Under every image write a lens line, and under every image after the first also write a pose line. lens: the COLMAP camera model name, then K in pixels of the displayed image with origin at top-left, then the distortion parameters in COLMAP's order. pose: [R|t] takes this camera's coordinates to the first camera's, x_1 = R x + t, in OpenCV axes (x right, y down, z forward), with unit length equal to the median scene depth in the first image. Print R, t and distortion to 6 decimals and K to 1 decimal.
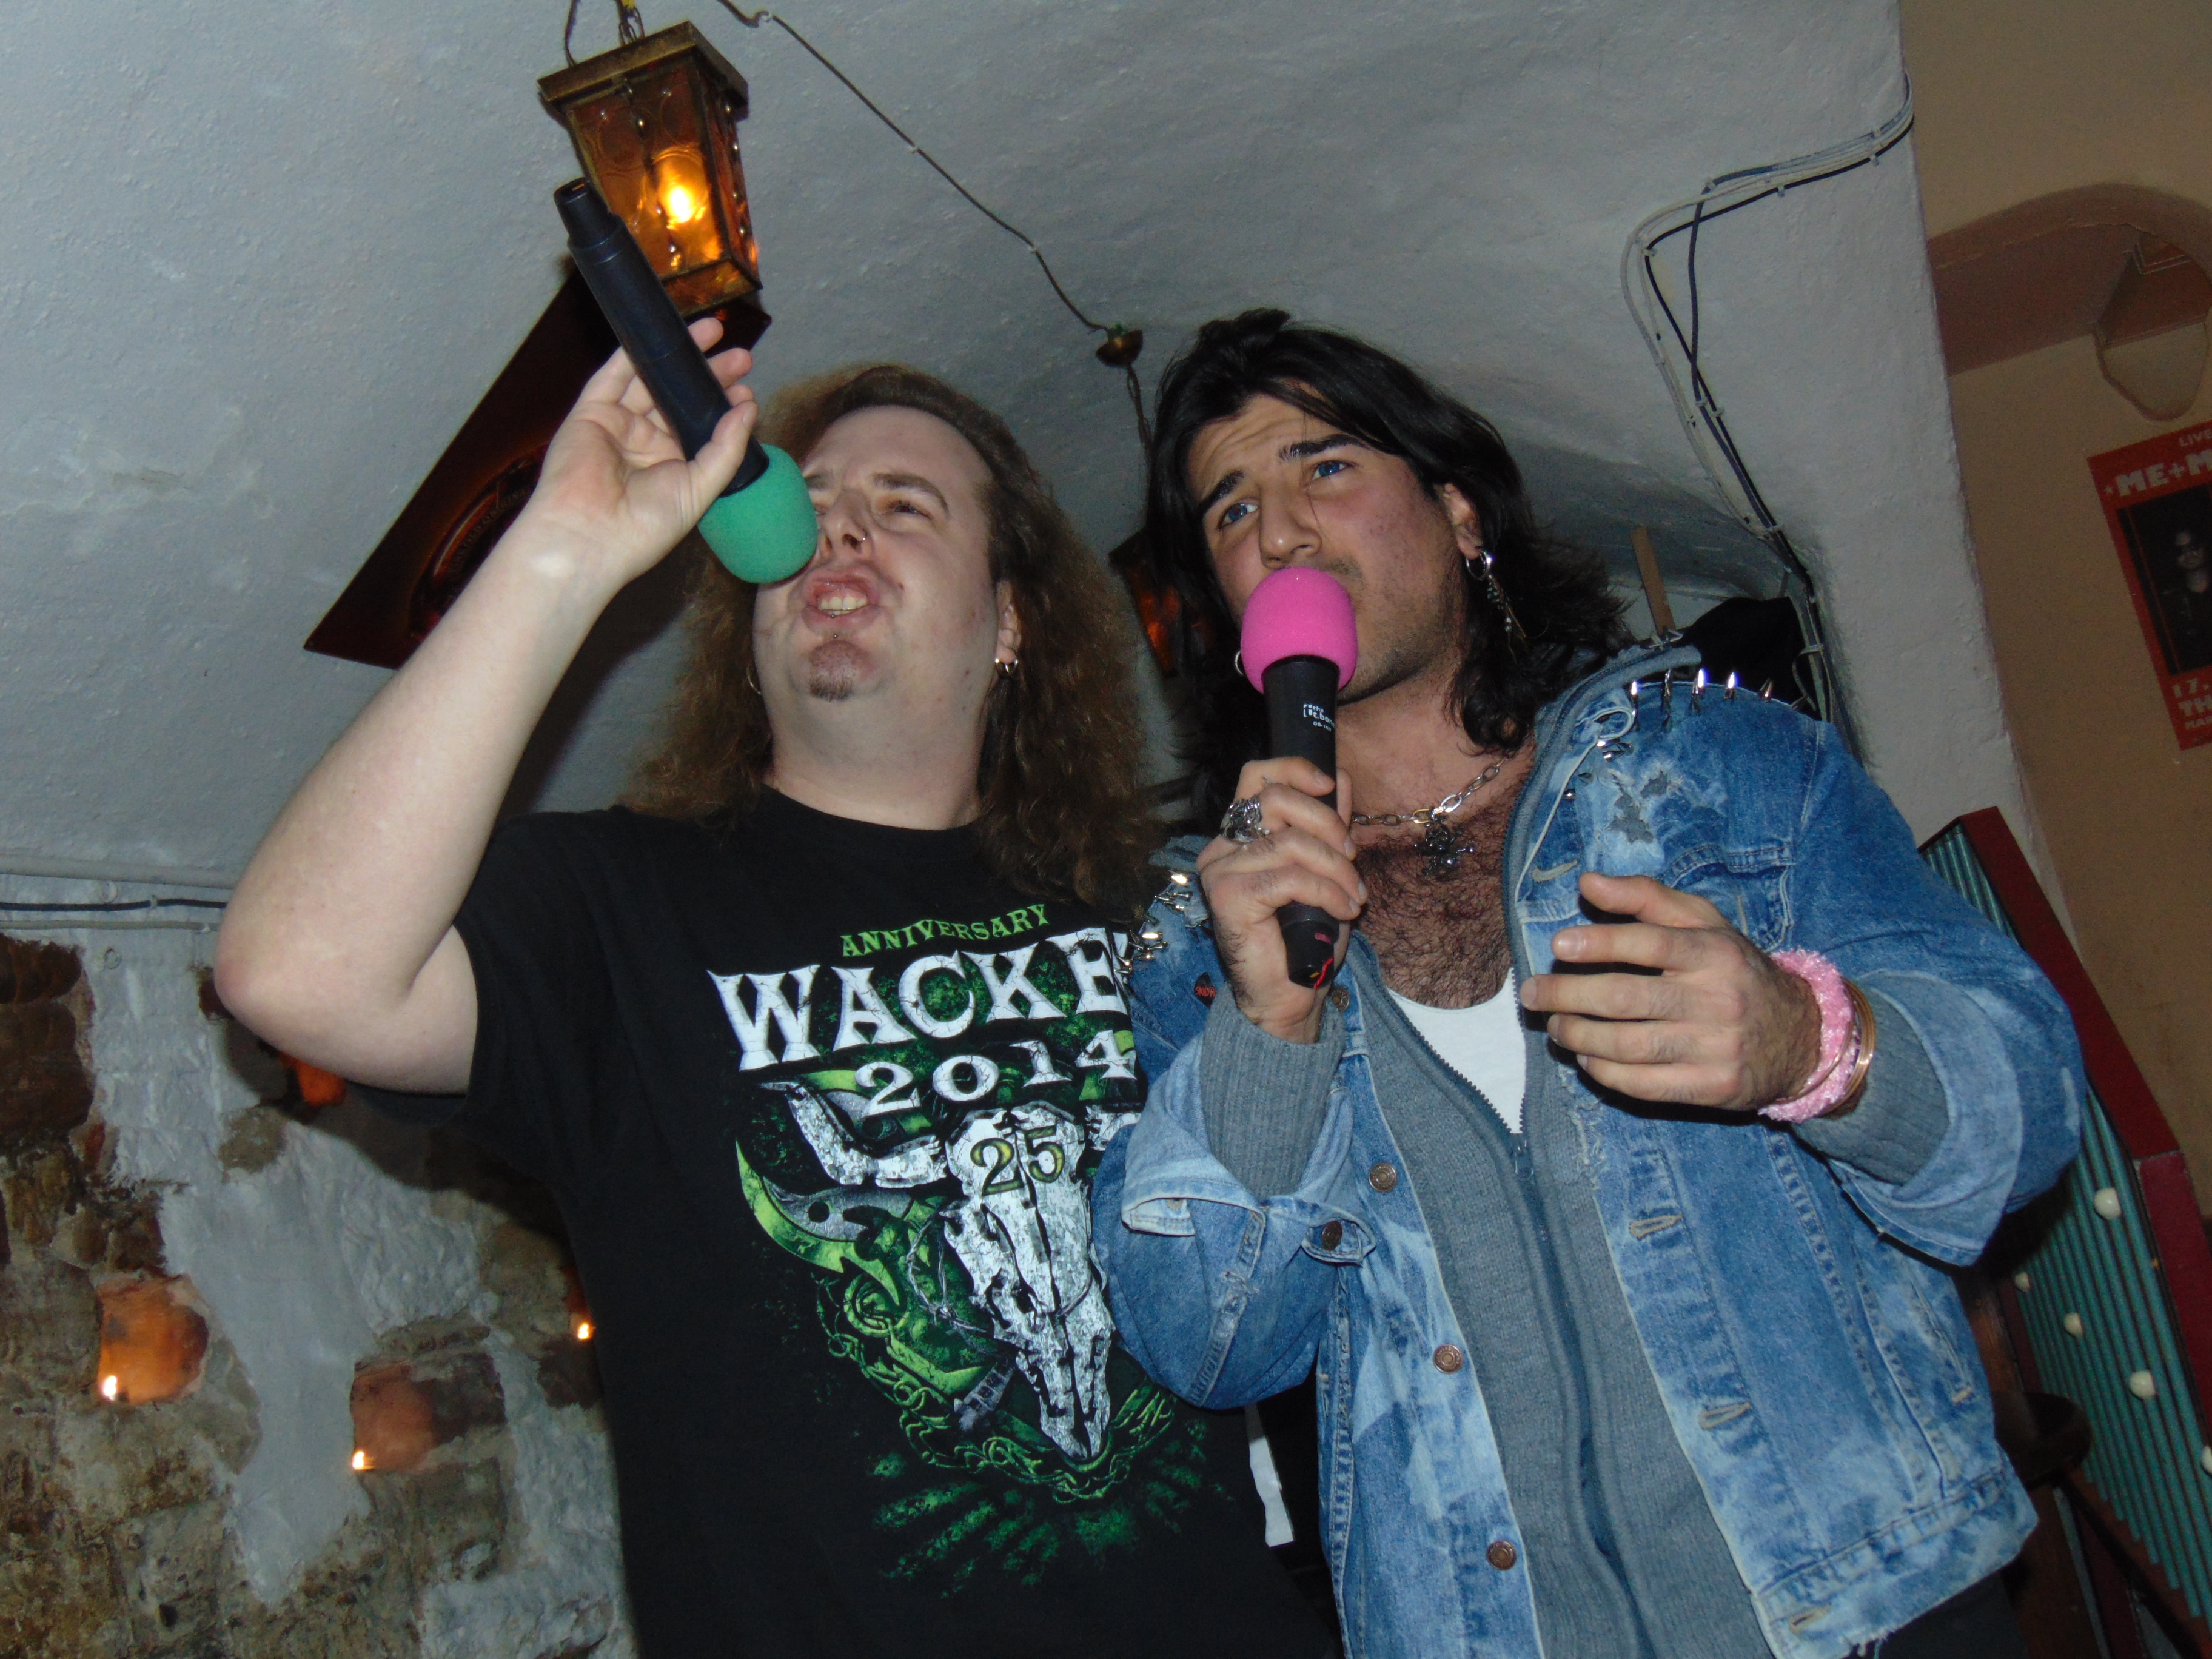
lens RADIAL K [[2461.1, 0, 1115.4], [0, 2461.1, 822.4], [0, 0, 1]] dist [0.015669, 0.000000]
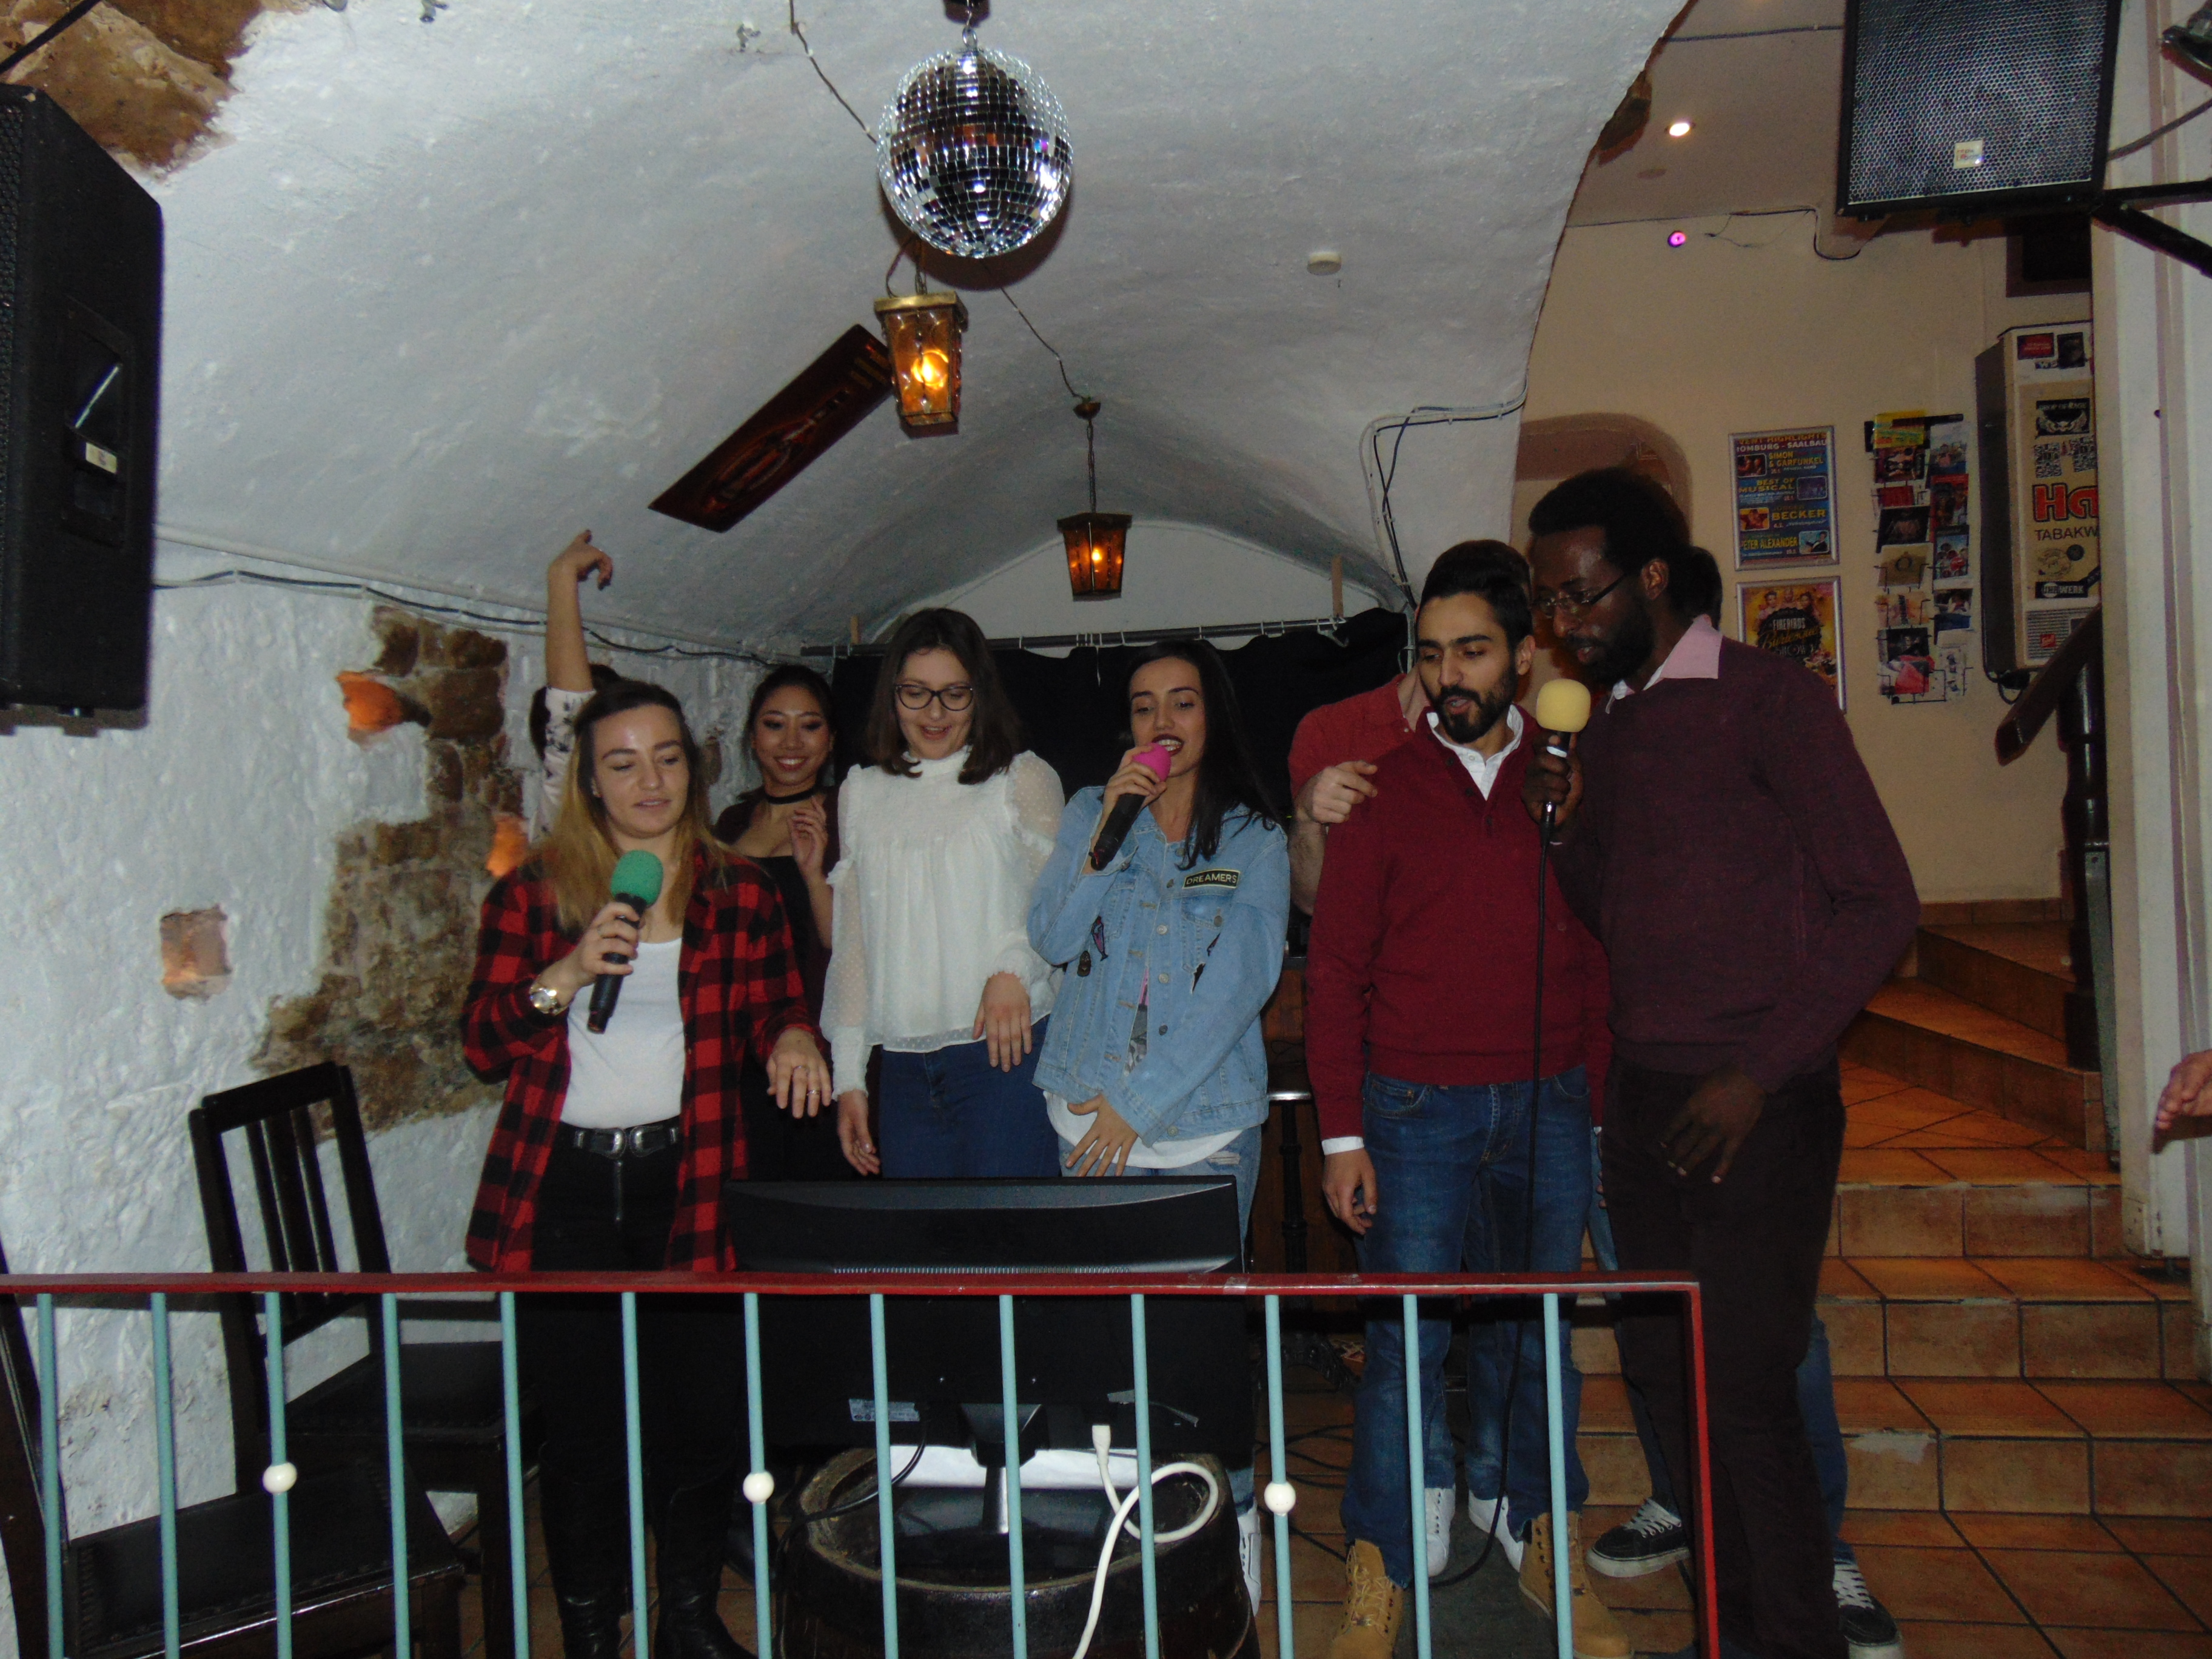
lens RADIAL K [[1645.0, 0, 1097.4], [0, 1645.0, 830.1], [0, 0, 1]] dist [0.017389, 0.006904]
pose [[0.973750, 0.190589, 0.124447, -0.109310], [-0.206852, 0.969101, 0.134367, -0.075164], [-0.094993, -0.156582, 0.983086, -0.321092]]
